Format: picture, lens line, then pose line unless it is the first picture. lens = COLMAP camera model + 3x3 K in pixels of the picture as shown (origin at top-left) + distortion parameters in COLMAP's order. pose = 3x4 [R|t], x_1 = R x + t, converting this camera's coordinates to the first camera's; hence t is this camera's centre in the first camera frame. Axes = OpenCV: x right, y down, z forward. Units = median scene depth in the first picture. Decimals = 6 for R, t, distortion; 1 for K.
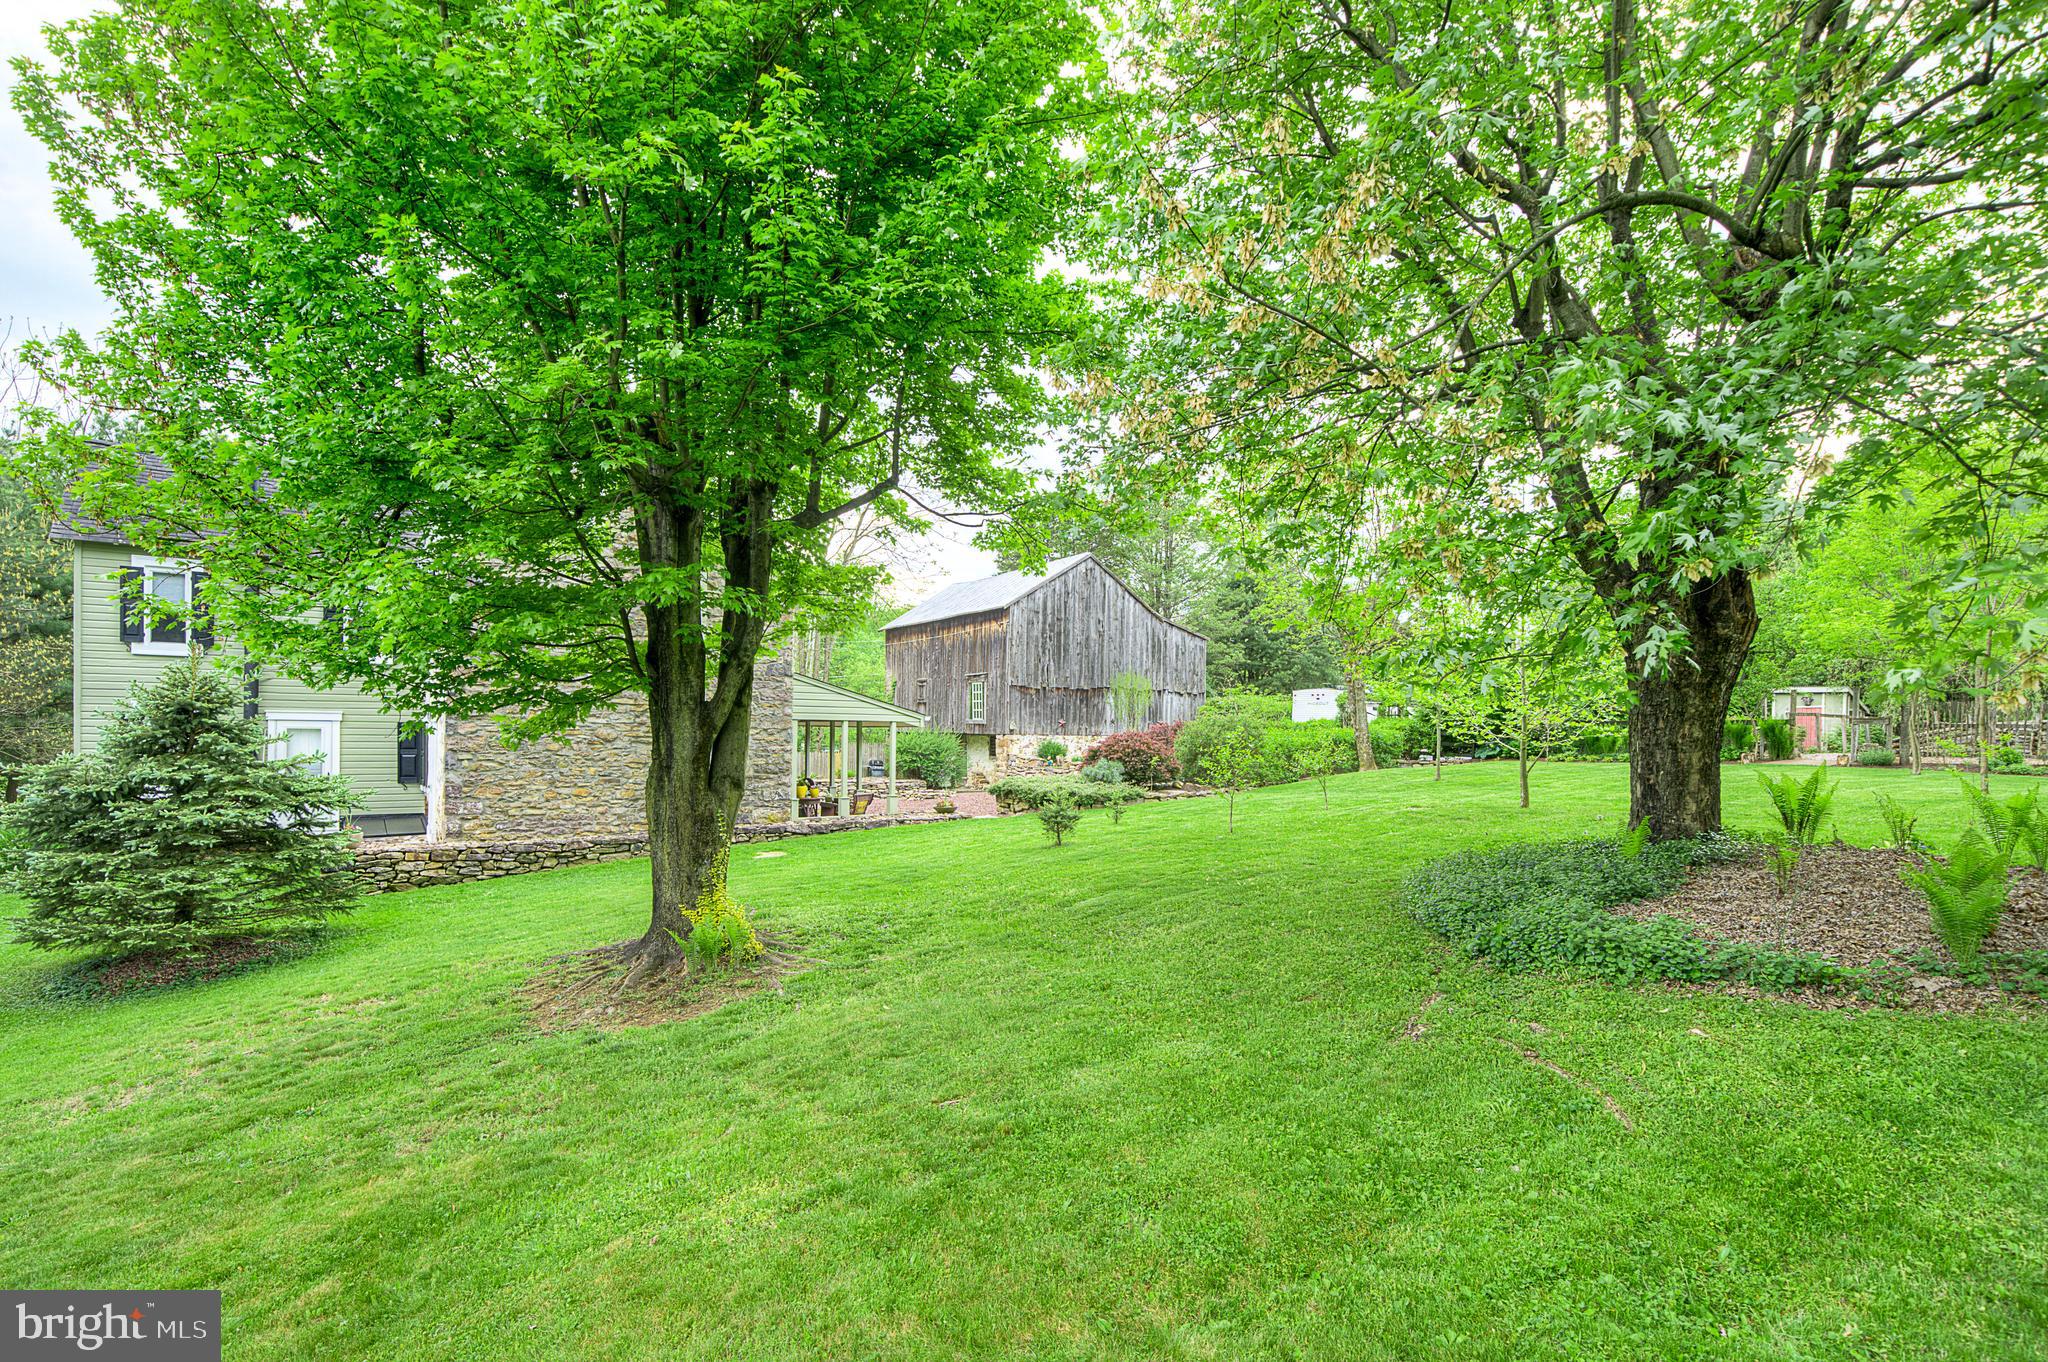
lens RADIAL K [[1015.6, 0, 1054.1], [0, 1015.6, 703.4], [0, 0, 1]] dist [0.013381, -0.002859]
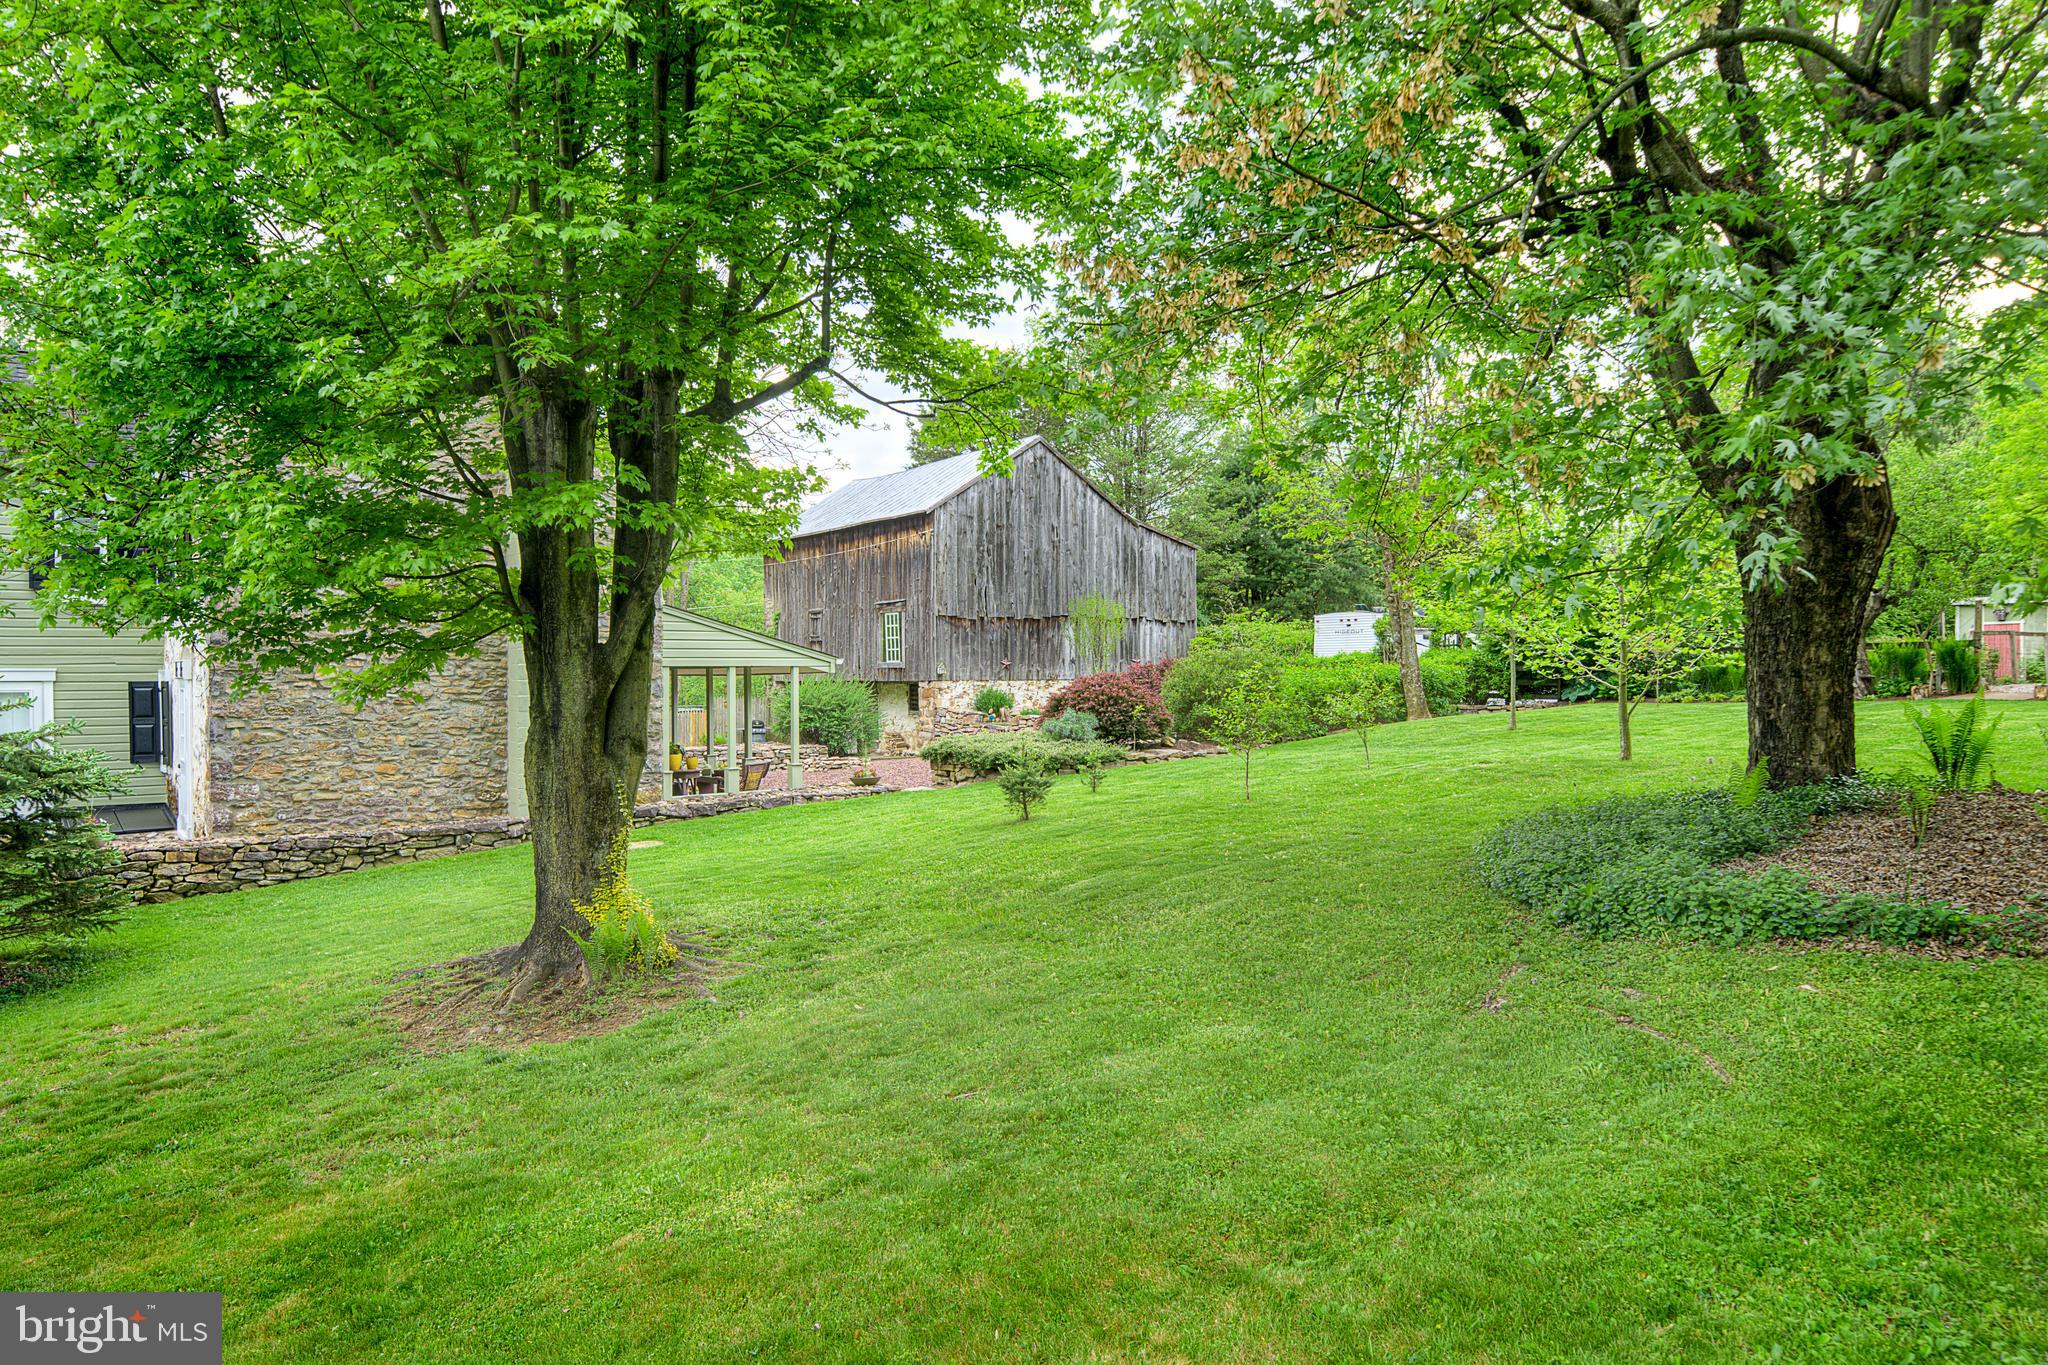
lens RADIAL K [[1406.2, 0, 1005.1], [0, 1406.2, 662.8], [0, 0, 1]] dist [0.052527, -0.058132]
pose [[0.999637, -0.020496, 0.017514, -0.056281], [0.020200, 0.999652, 0.016948, 0.000683], [-0.017855, -0.016588, 0.999703, -0.143054]]
